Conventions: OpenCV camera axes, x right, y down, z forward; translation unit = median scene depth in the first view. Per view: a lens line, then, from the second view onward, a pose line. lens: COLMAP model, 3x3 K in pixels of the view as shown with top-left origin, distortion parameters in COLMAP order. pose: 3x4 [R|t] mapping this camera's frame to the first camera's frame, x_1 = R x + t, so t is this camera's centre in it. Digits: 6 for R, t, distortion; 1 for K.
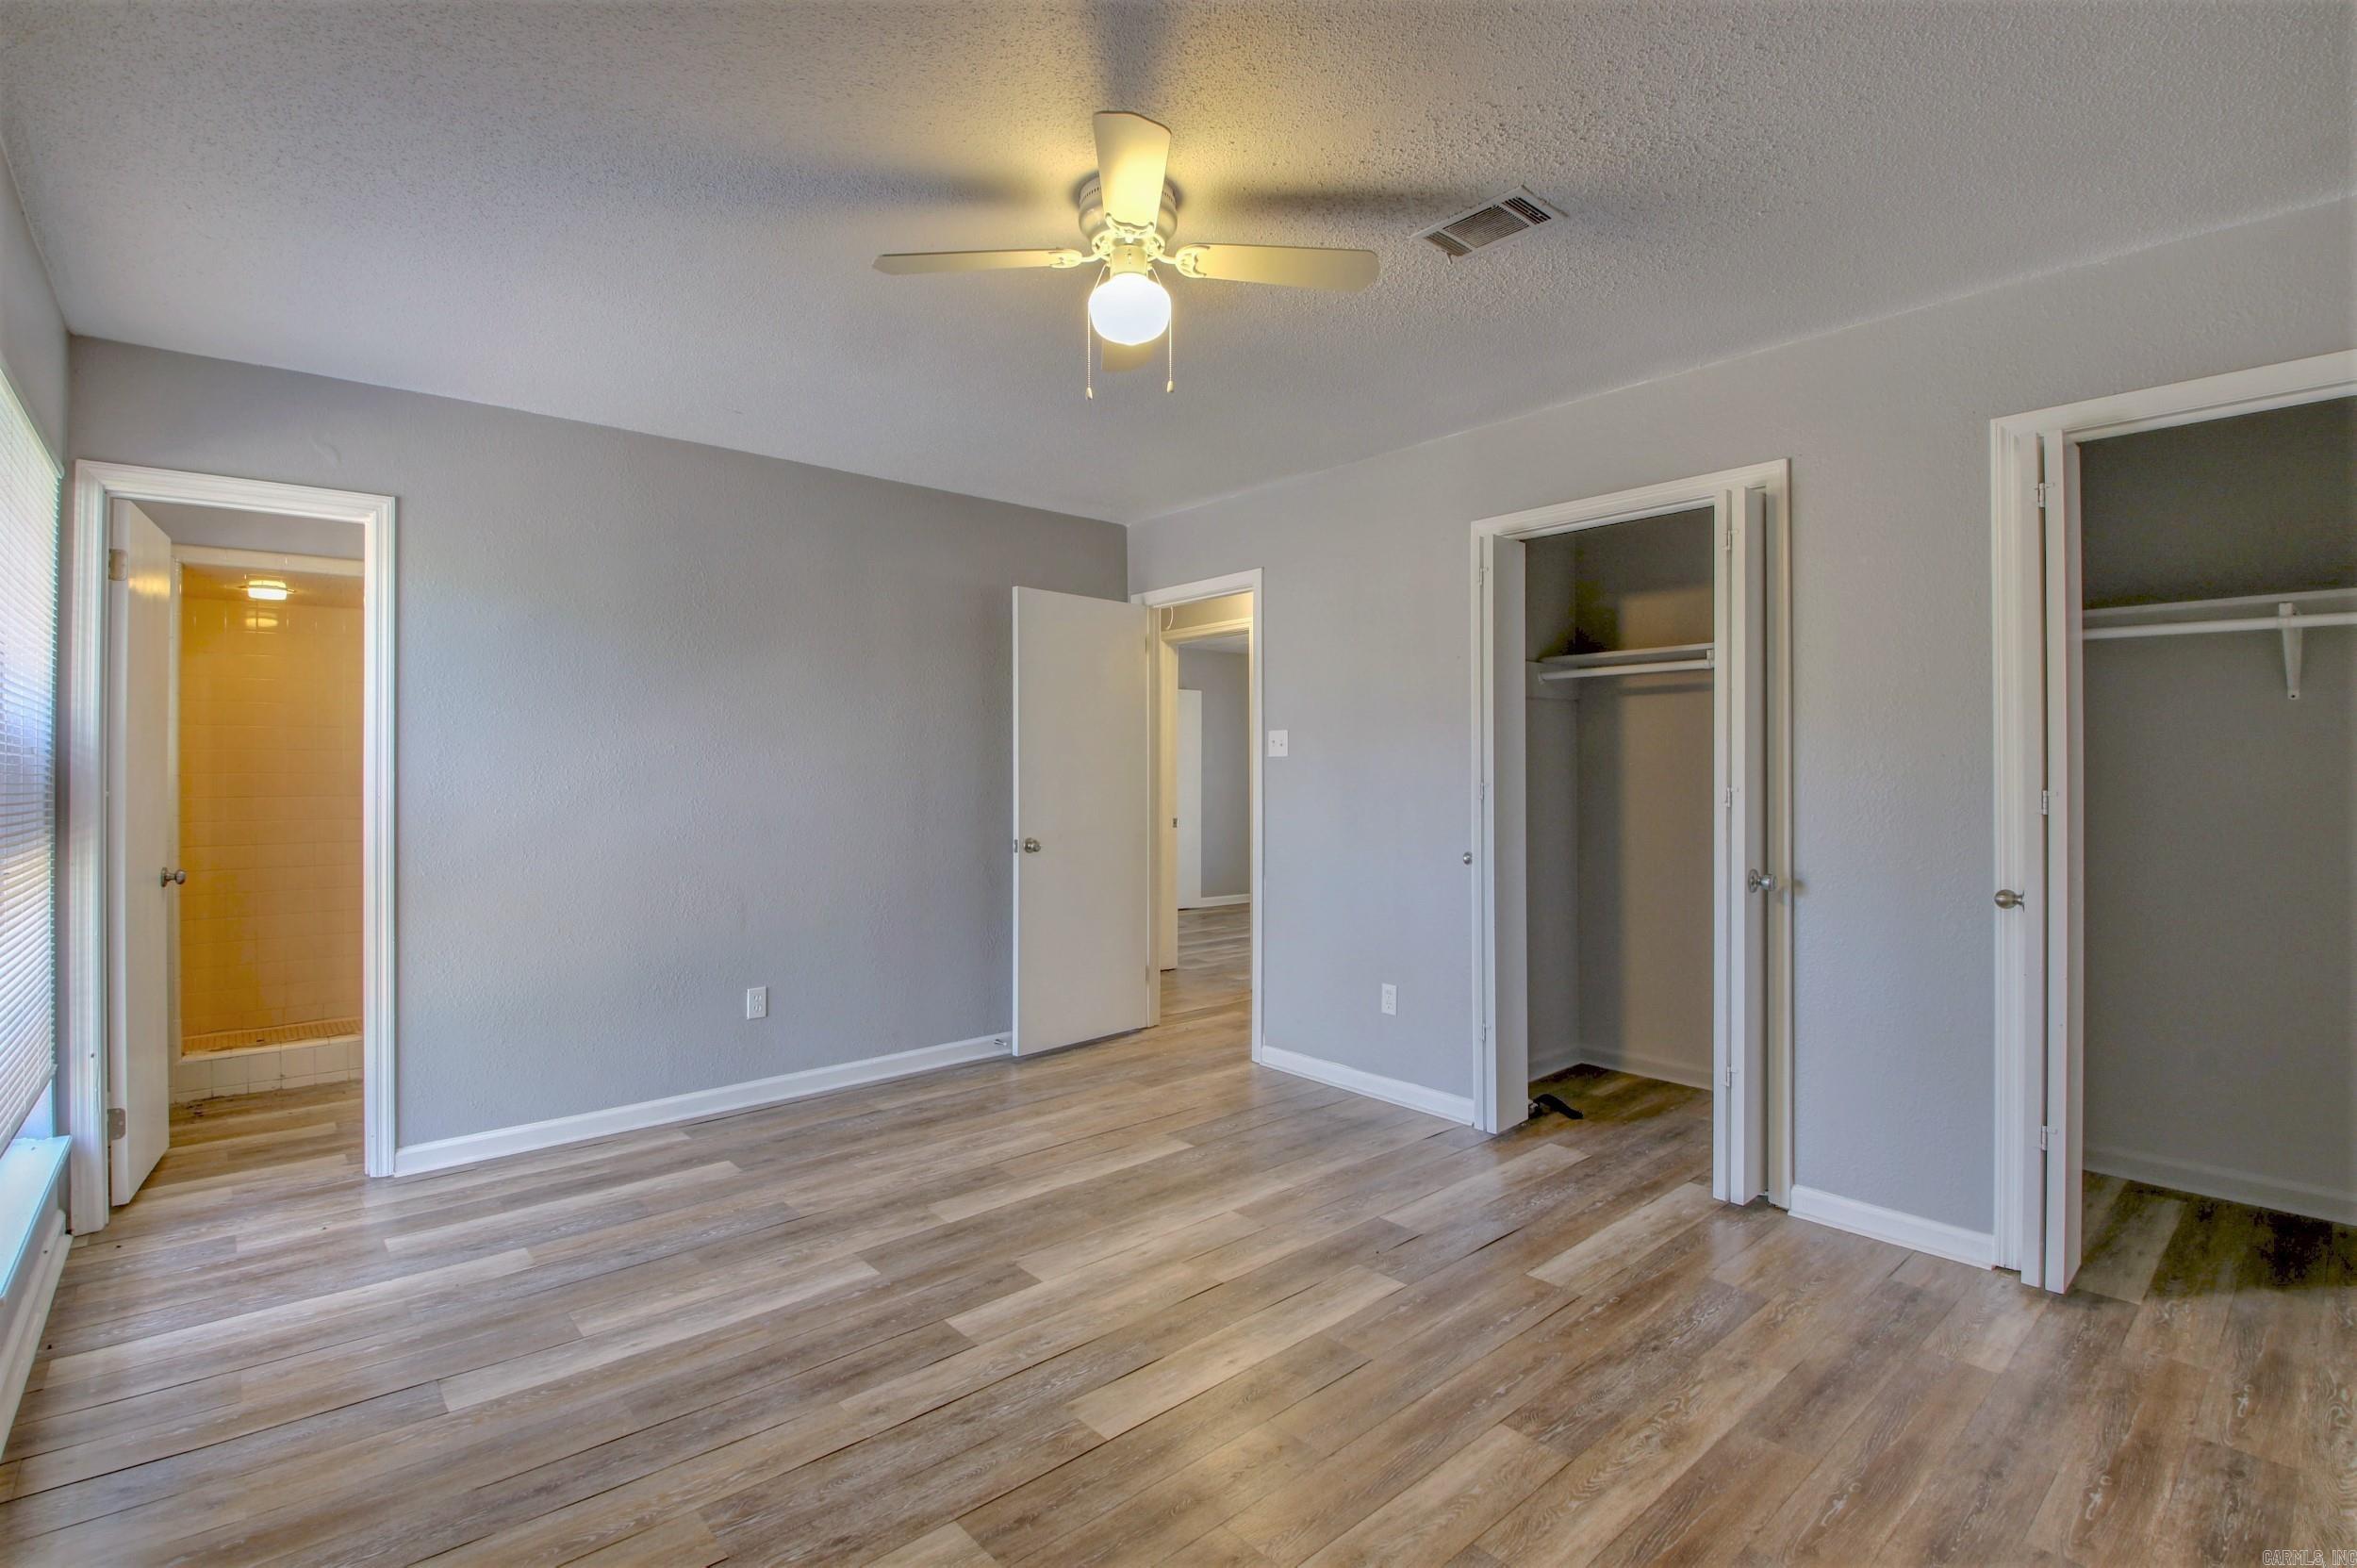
lens RADIAL K [[1095.4, 0, 1178.6], [0, 1095.4, 776.1], [0, 0, 1]] dist [-0.009362, -0.007660]
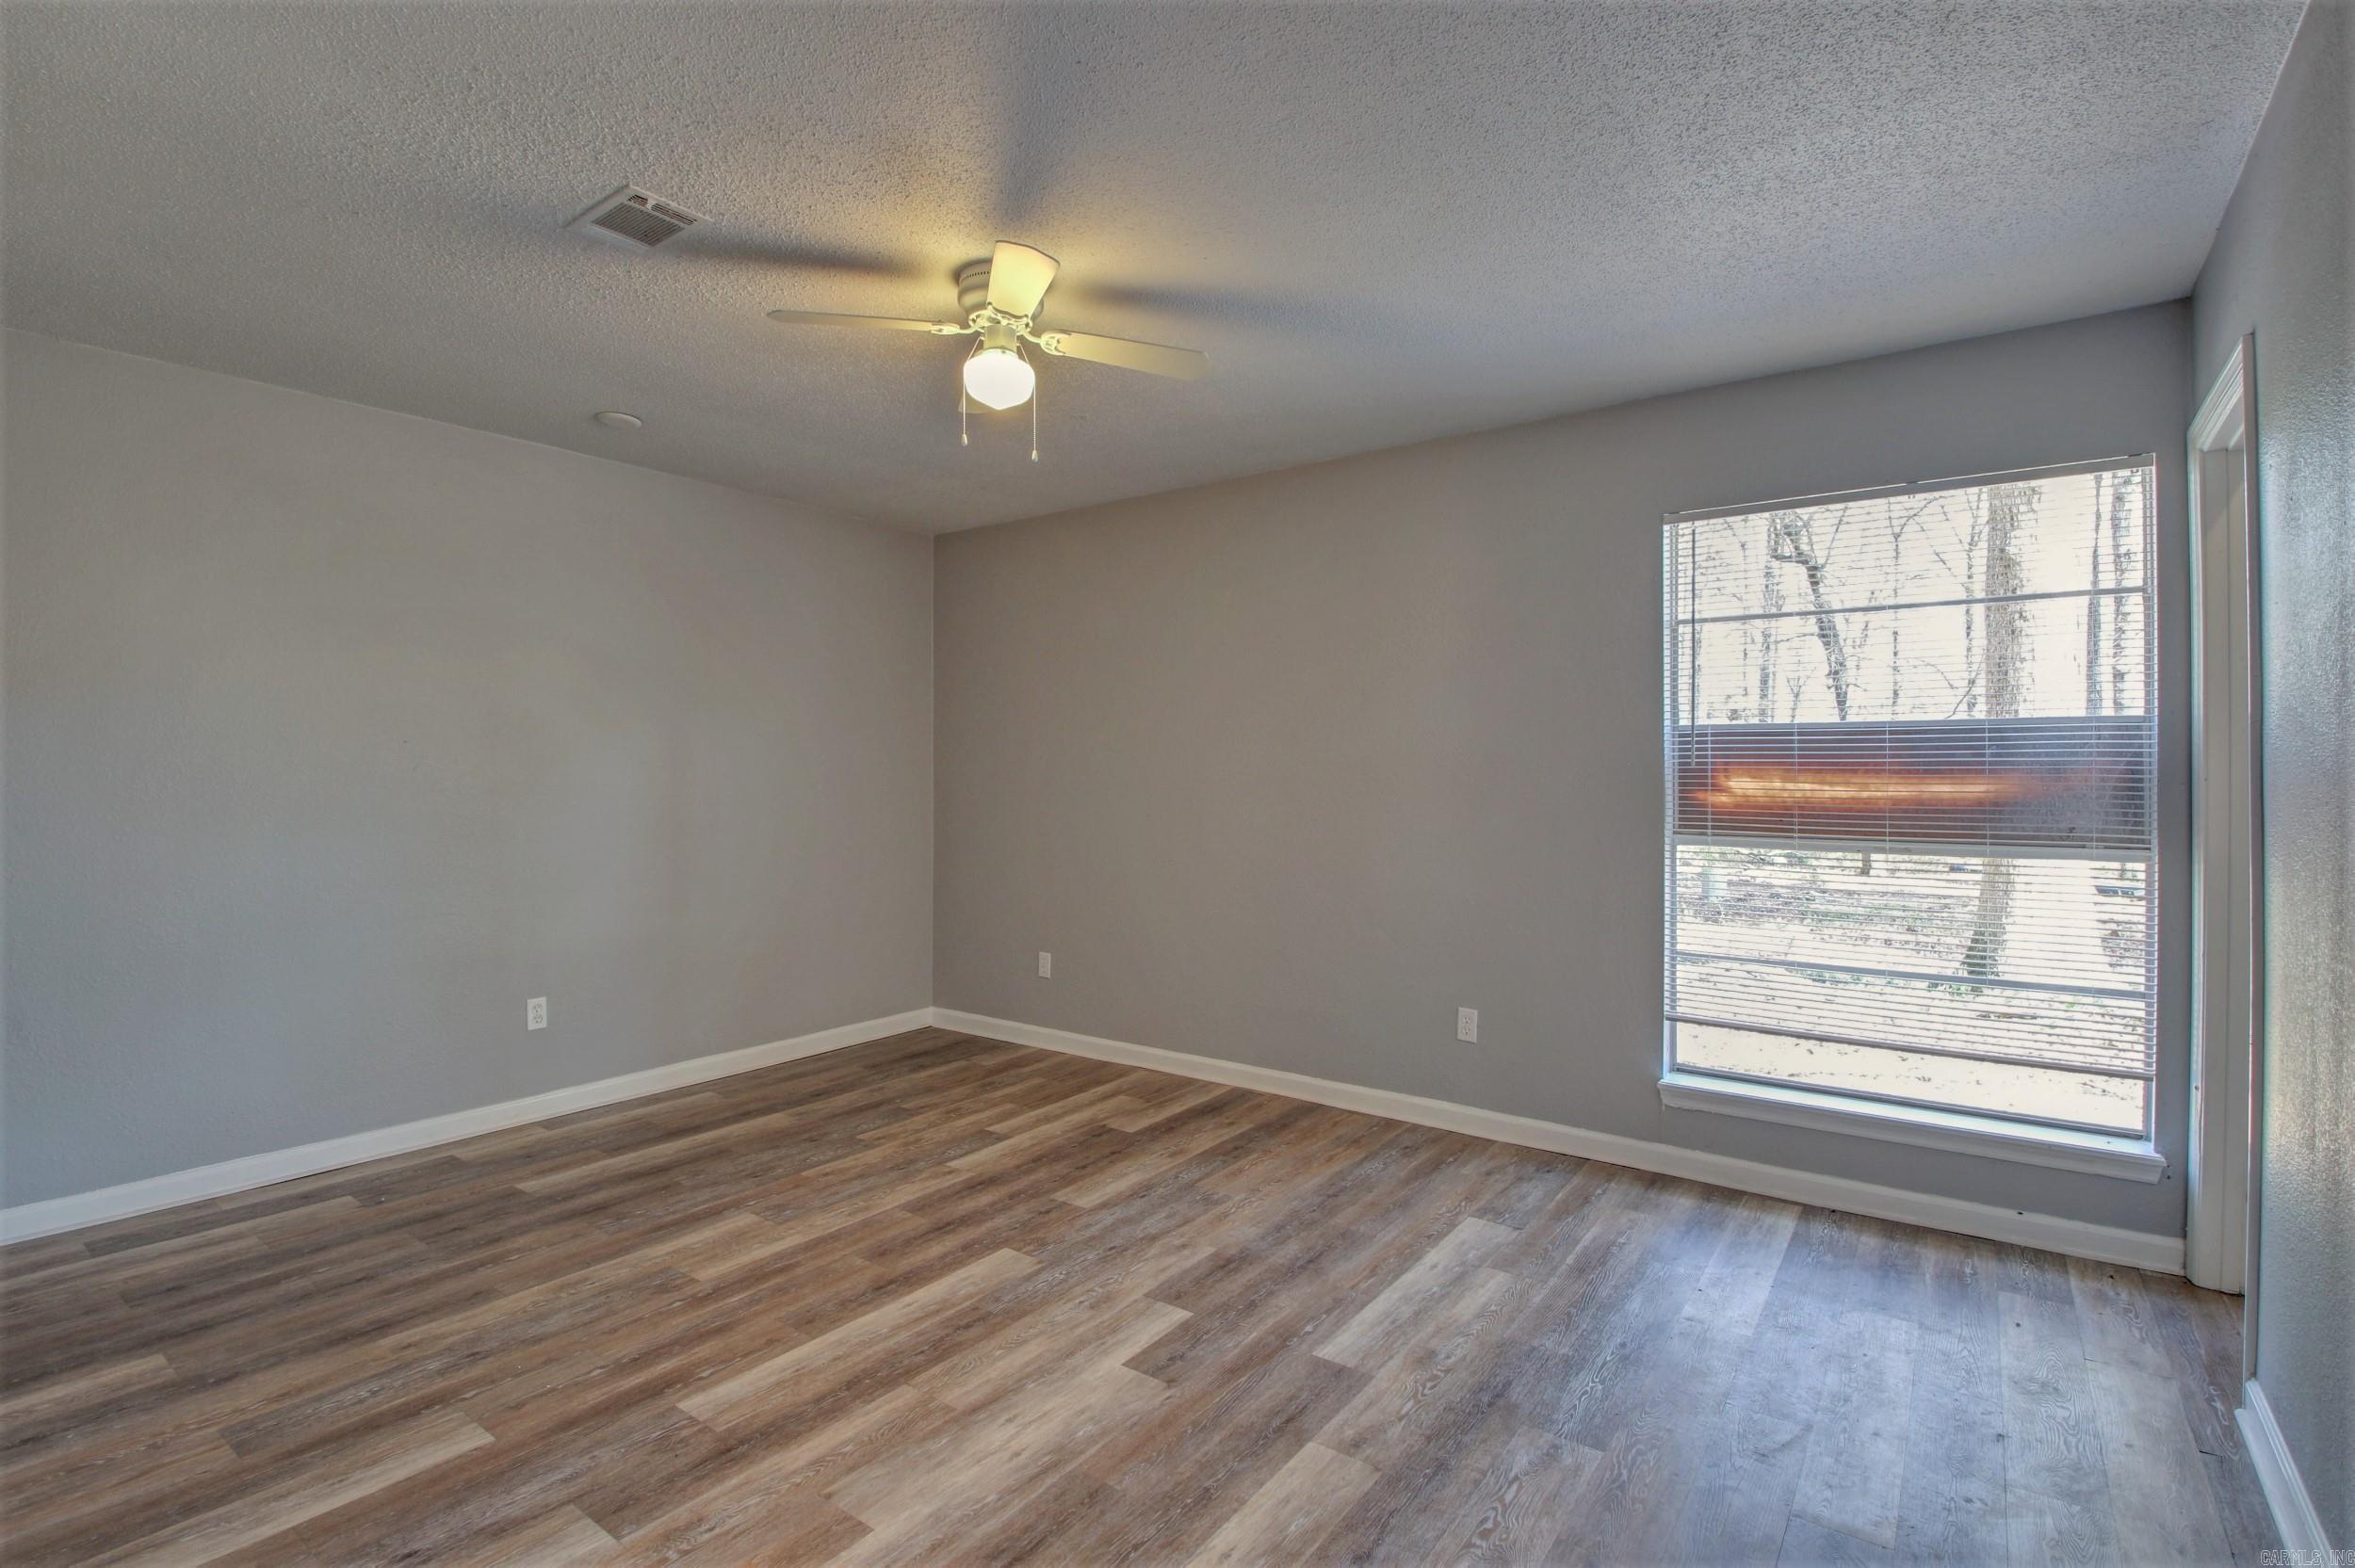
lens RADIAL K [[1094.3, 0, 1176.6], [0, 1094.3, 777.0], [0, 0, 1]] dist [-0.009362, -0.007660]
pose [[-0.977523, 0.001943, -0.210818, 0.014880], [0.001783, 0.999998, 0.000947, -0.003741], [0.210819, 0.000550, -0.977525, 2.053942]]
